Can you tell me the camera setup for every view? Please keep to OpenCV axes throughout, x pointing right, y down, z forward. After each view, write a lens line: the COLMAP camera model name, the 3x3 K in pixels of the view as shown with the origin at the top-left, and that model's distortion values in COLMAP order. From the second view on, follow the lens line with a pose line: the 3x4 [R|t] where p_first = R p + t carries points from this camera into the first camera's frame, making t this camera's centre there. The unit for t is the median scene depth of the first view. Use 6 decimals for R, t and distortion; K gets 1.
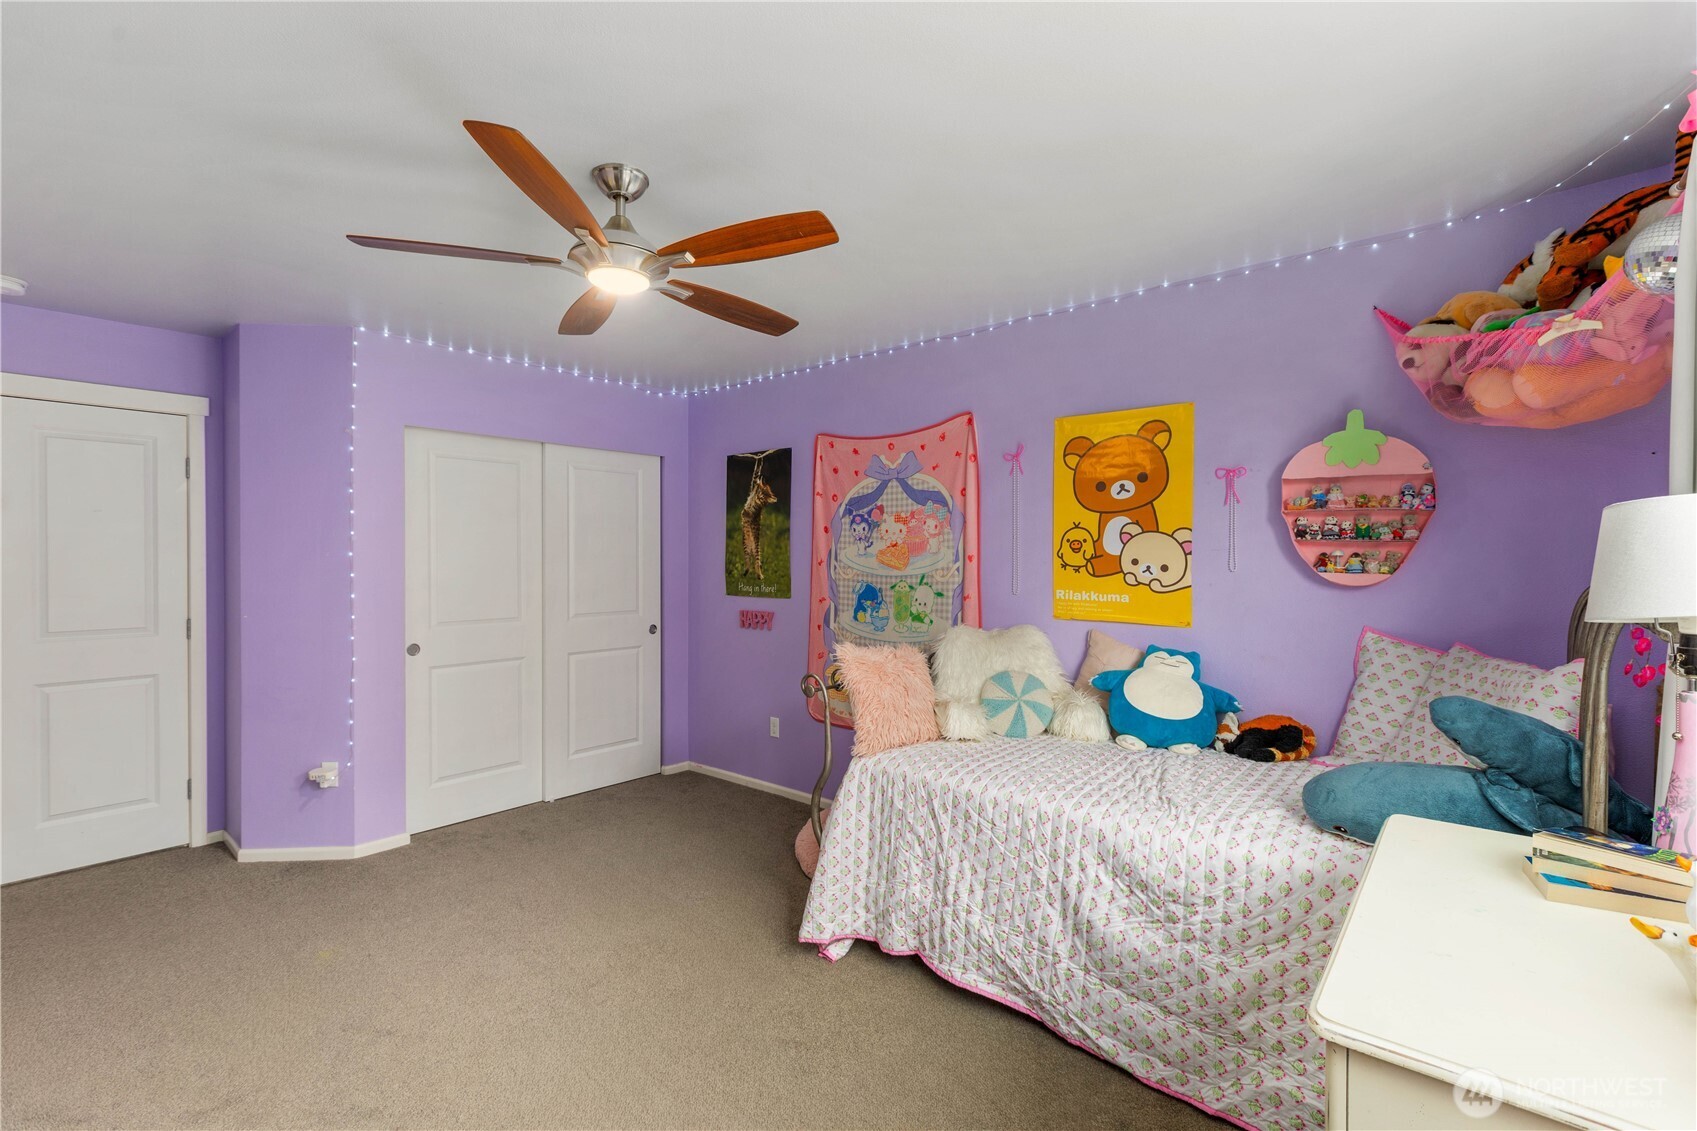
lens RADIAL K [[757.5, 0, 844.8], [0, 757.5, 558.9], [0, 0, 1]] dist [0.002498, 0.000564]
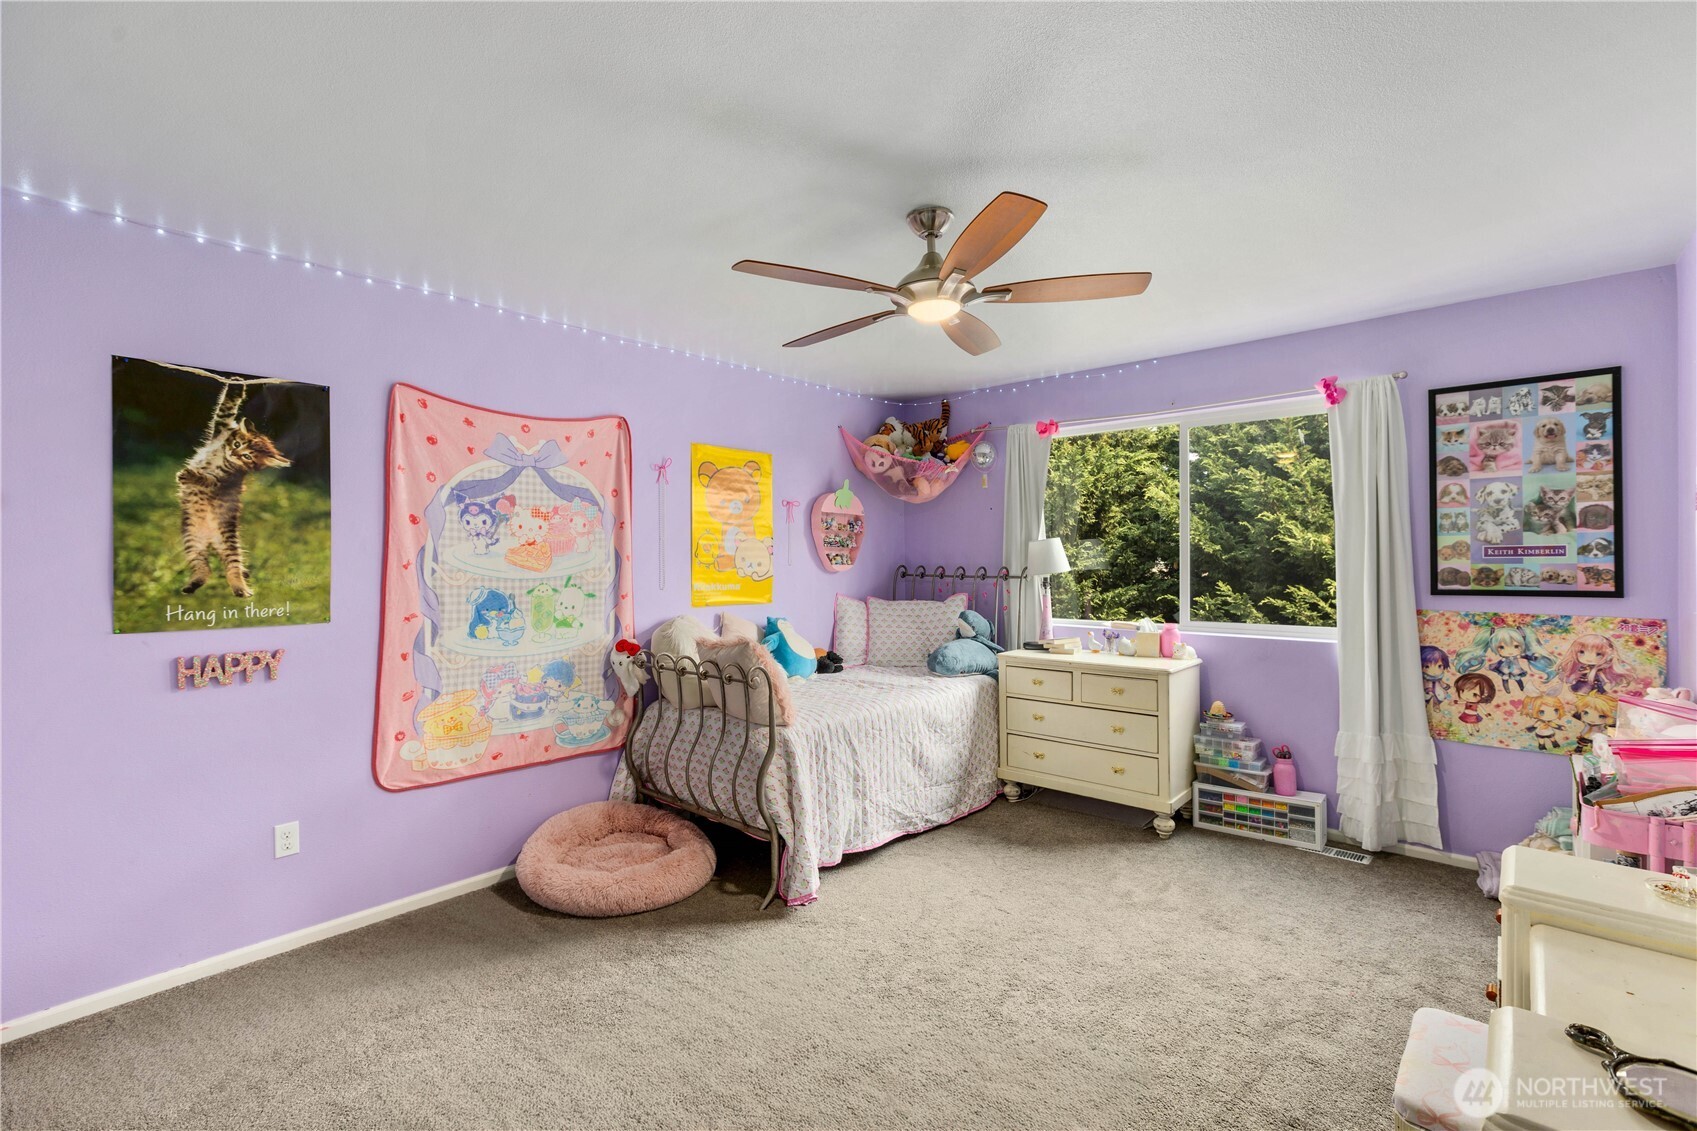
lens RADIAL K [[757.5, 0, 844.5], [0, 757.5, 565.5], [0, 0, 1]] dist [0.002498, 0.000564]
pose [[0.019908, -0.001546, 0.999801, -0.785866], [0.015788, 0.999875, 0.001232, 0.011749], [-0.999677, 0.015760, 0.019930, 0.617047]]
